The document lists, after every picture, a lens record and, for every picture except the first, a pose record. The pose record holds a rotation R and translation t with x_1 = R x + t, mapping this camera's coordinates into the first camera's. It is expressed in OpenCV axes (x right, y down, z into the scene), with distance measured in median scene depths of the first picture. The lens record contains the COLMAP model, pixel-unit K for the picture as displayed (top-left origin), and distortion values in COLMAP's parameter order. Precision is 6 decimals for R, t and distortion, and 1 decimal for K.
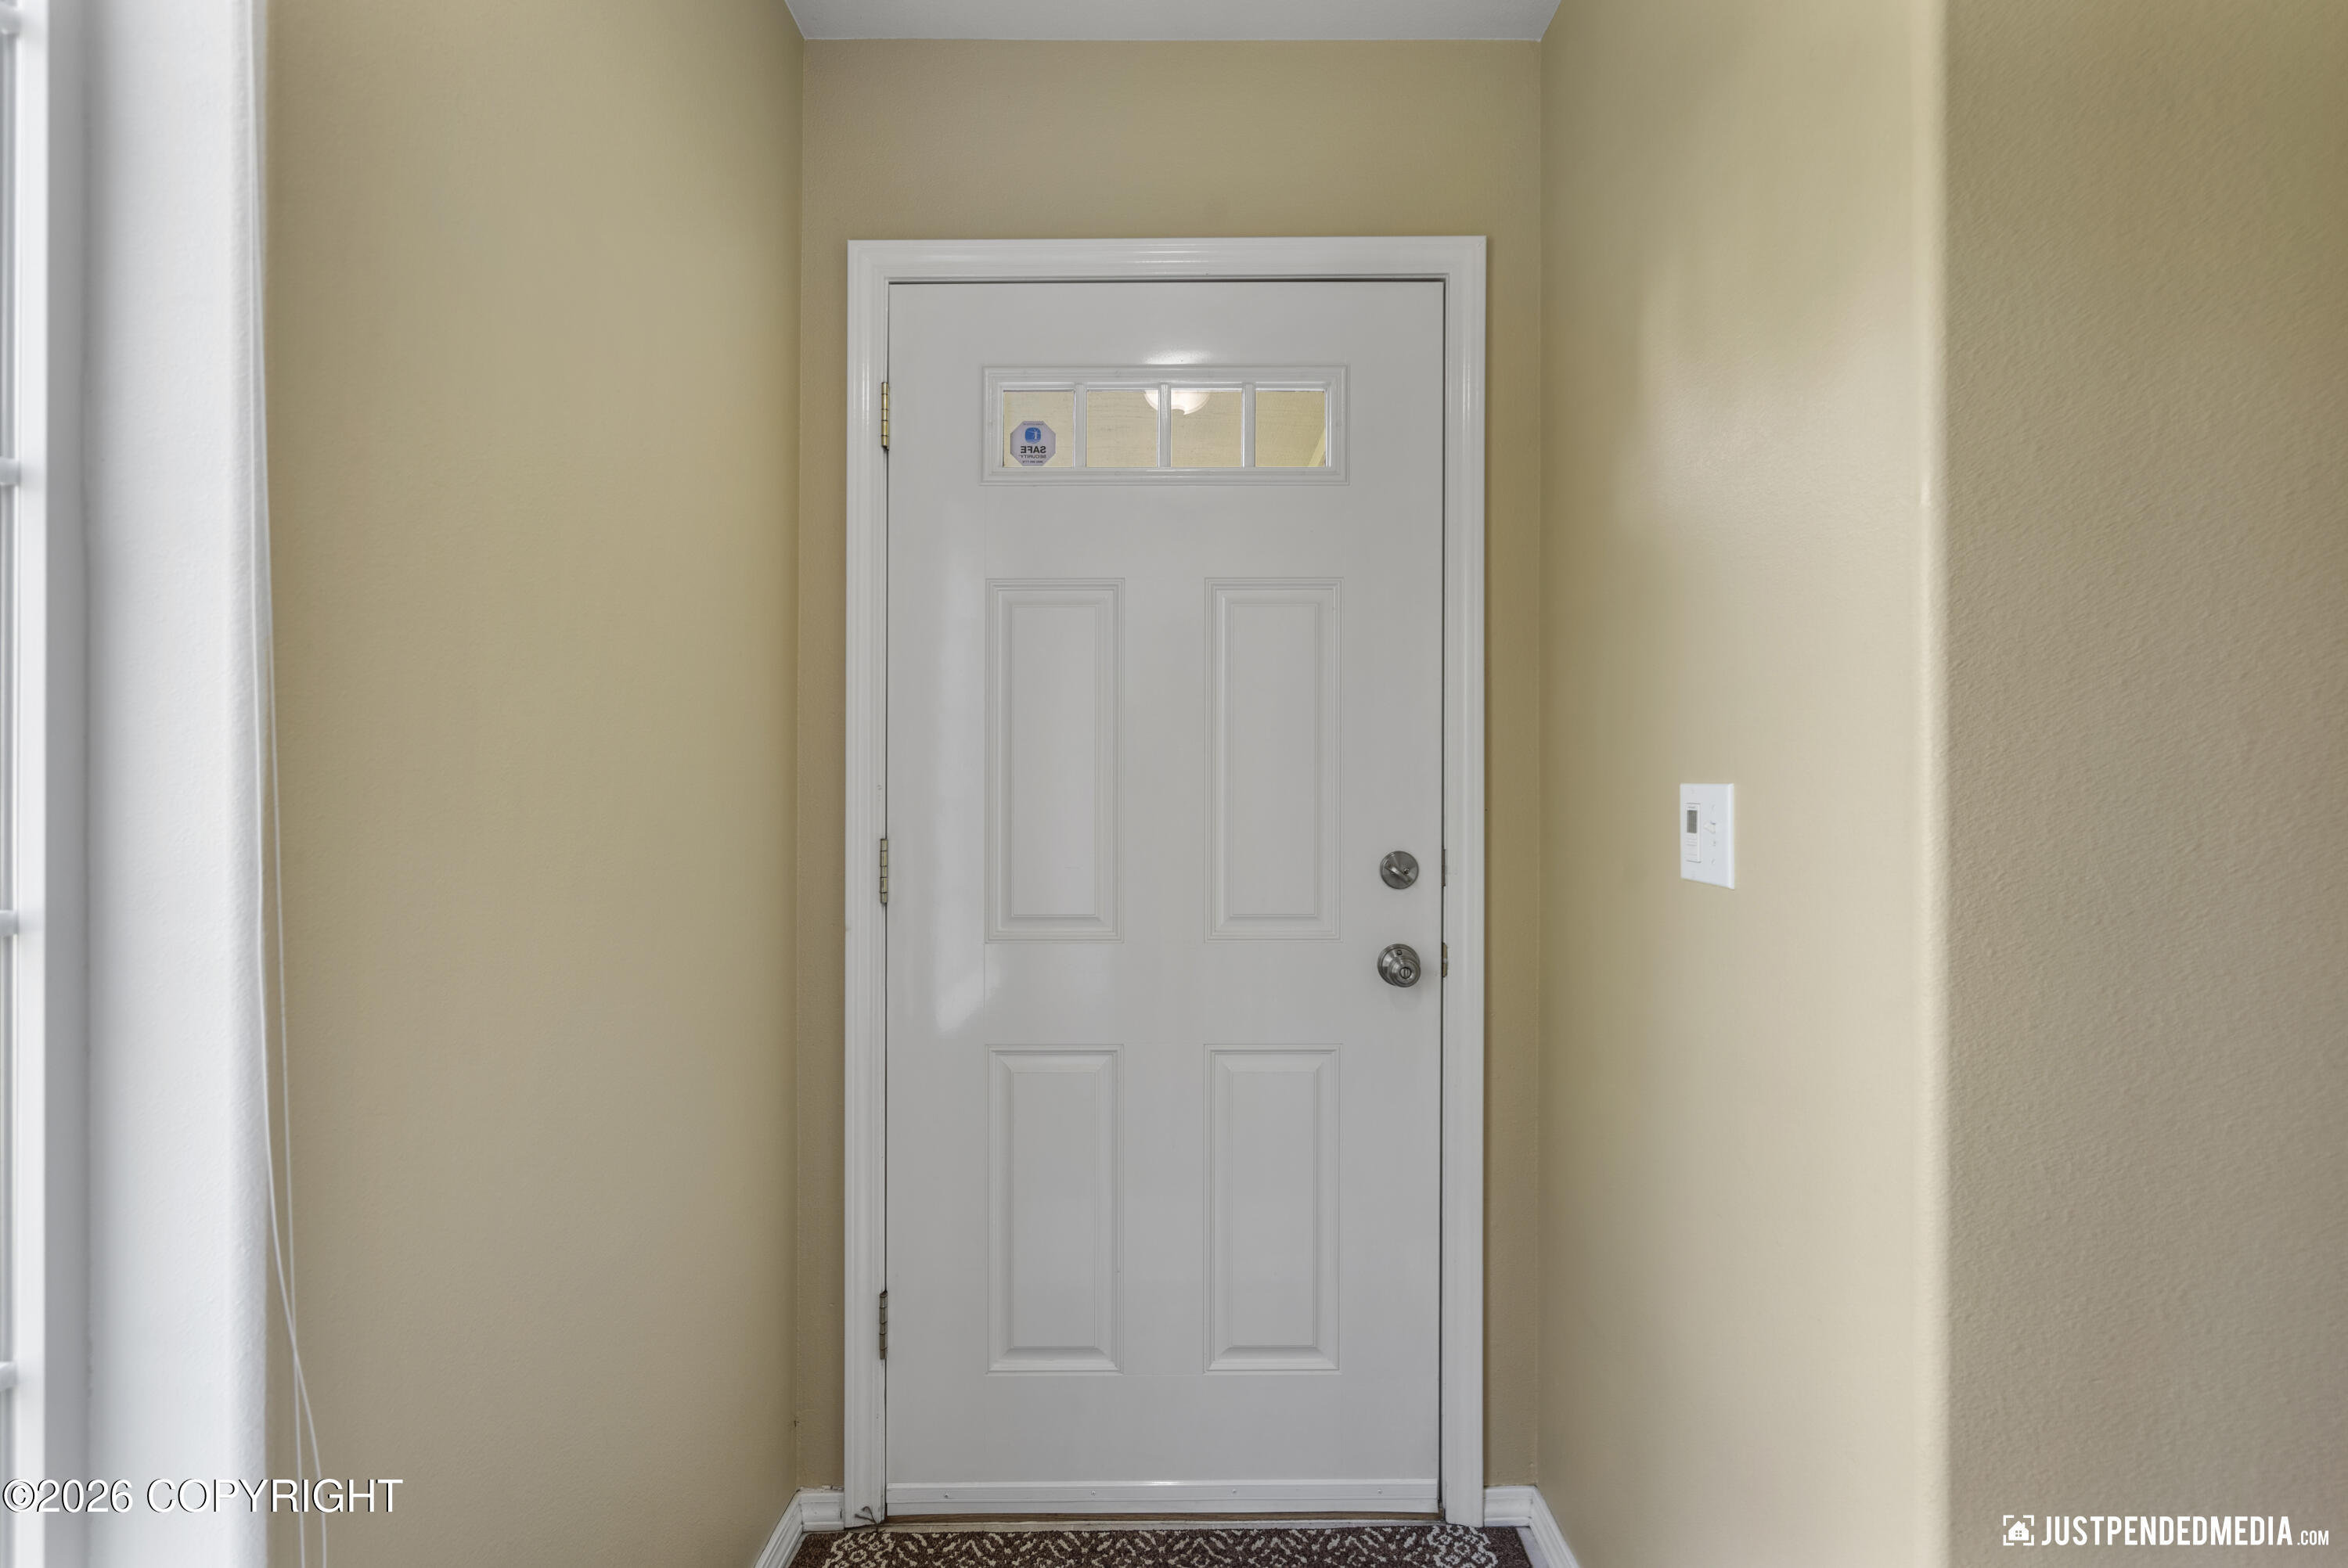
lens RADIAL K [[1074.2, 0, 1173.2], [0, 1074.2, 770.7], [0, 0, 1]] dist [-0.005131, 0.000679]
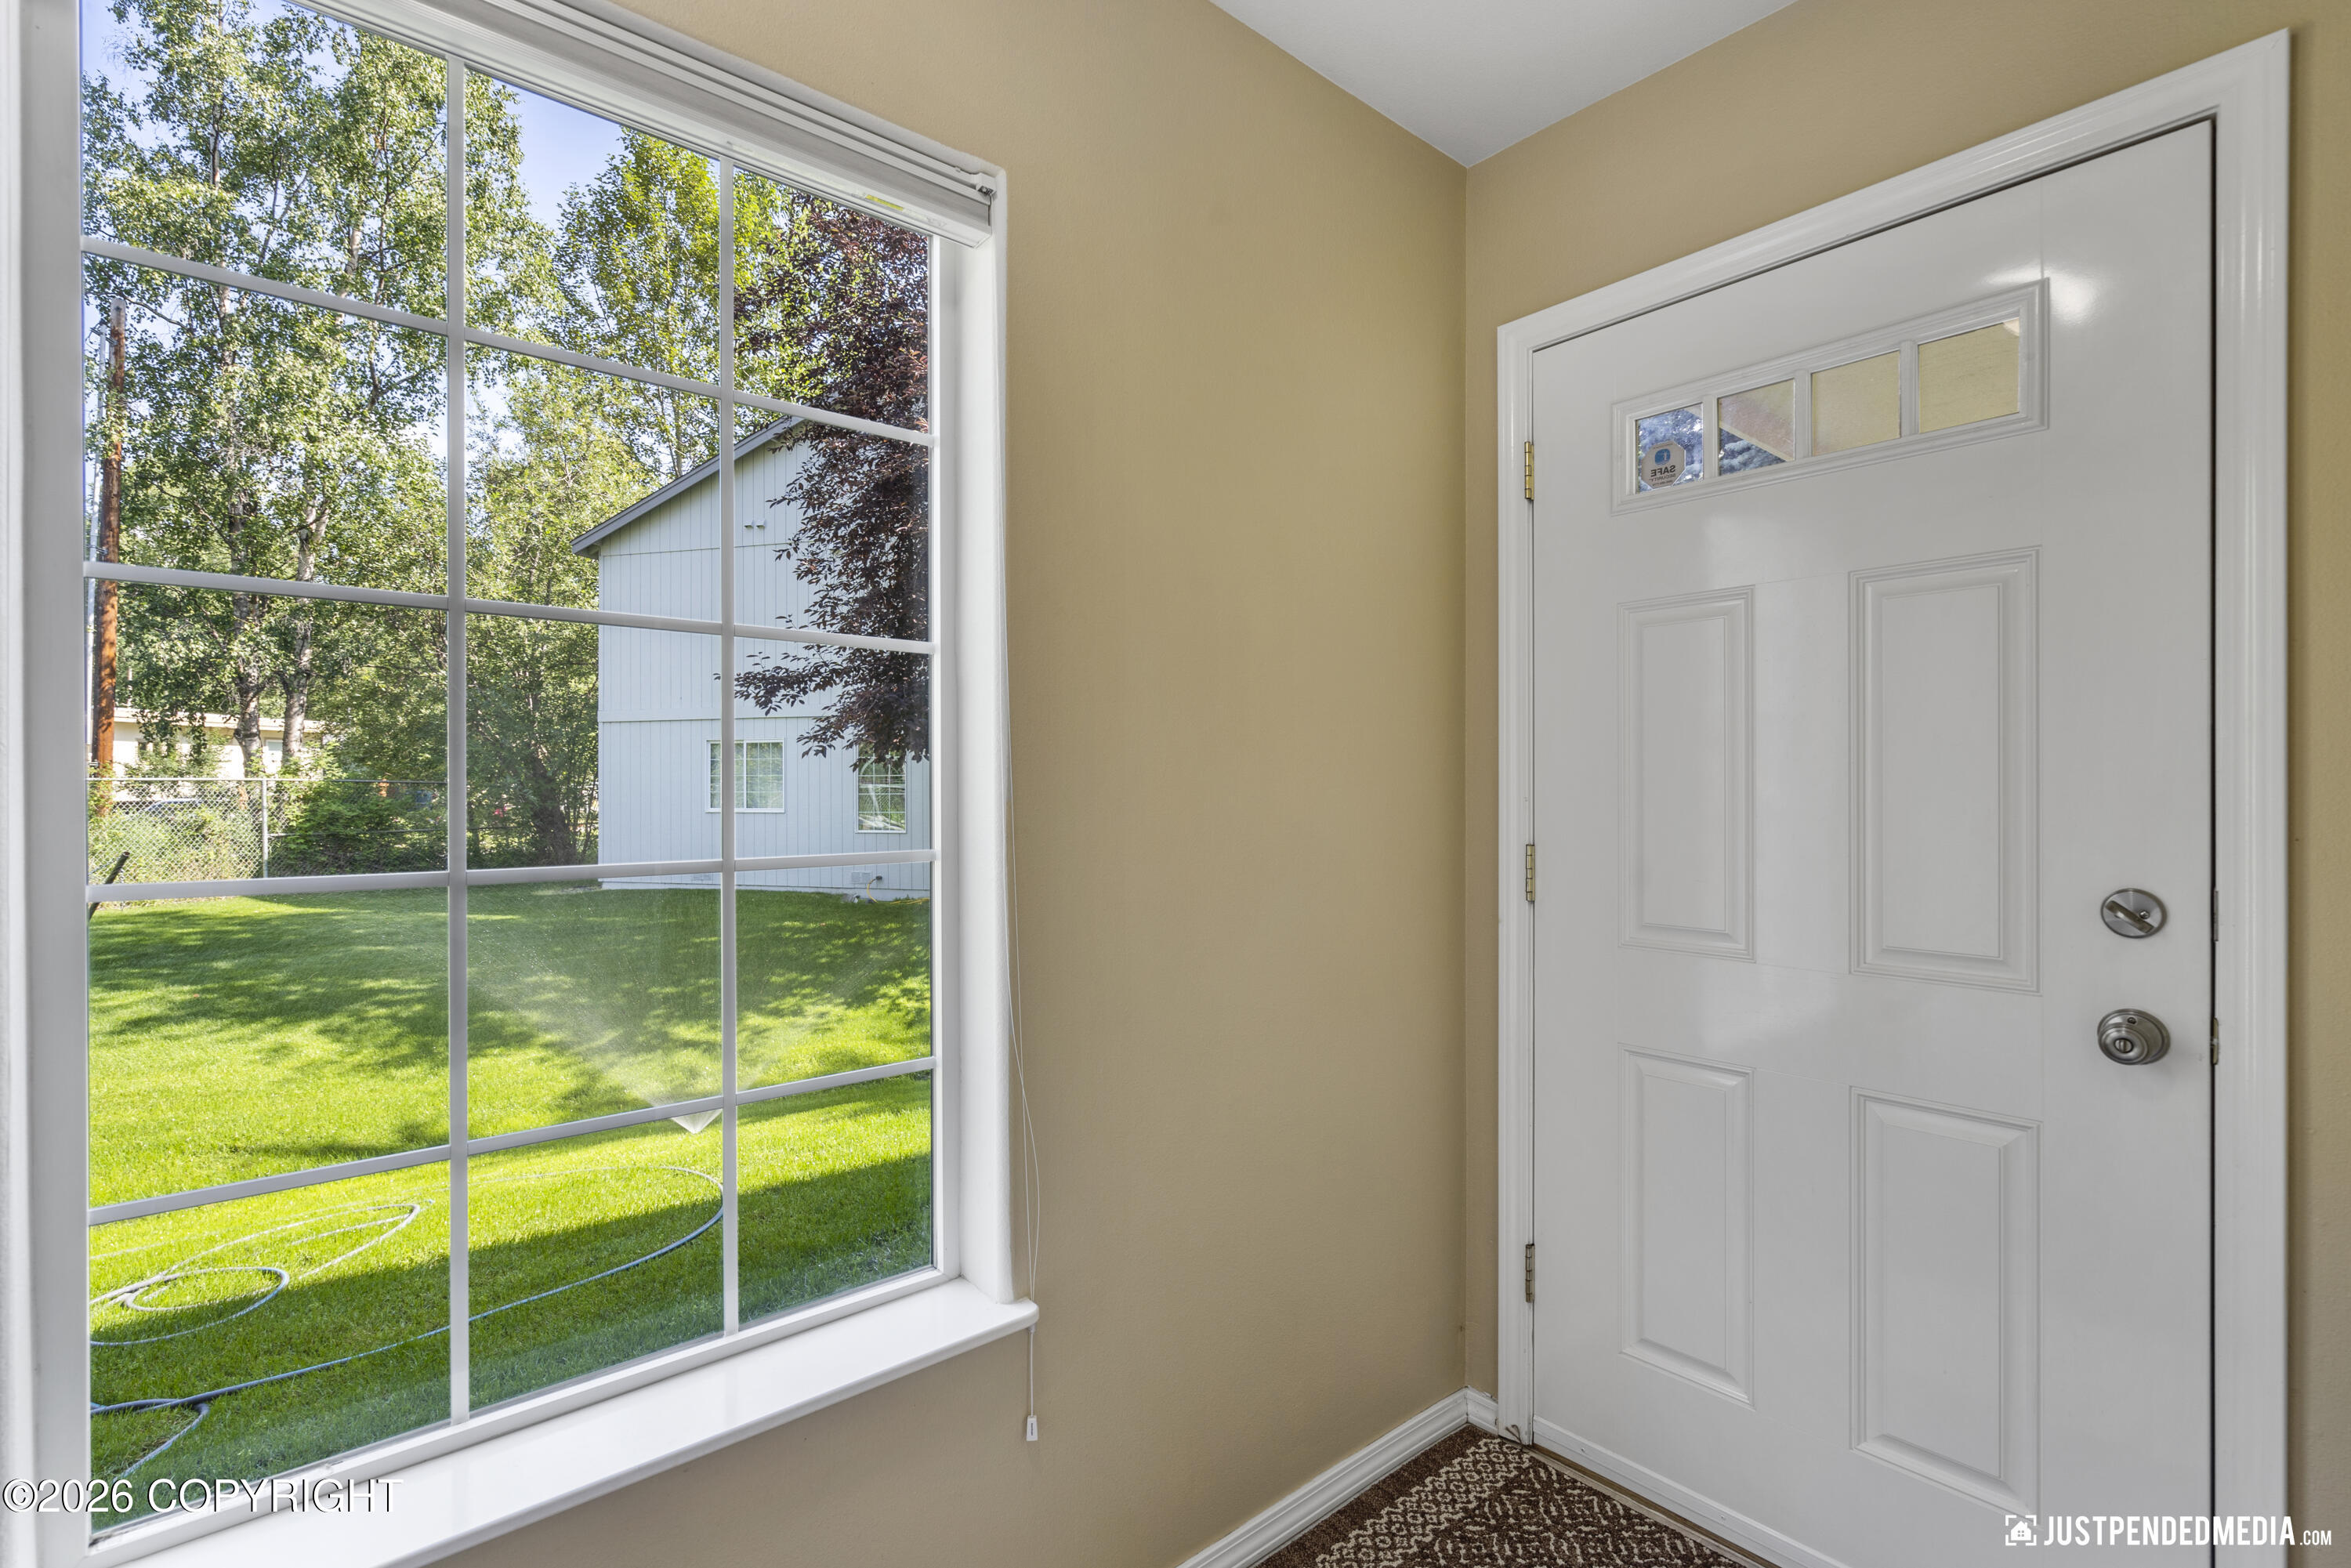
lens RADIAL K [[1075.7, 0, 1190.5], [0, 1075.7, 789.6], [0, 0, 1]] dist [-0.005131, 0.000679]
pose [[0.652388, 0.003545, -0.757877, 0.353944], [0.000703, 0.999986, 0.005283, -0.000543], [0.757884, -0.003979, 0.652377, -0.011520]]
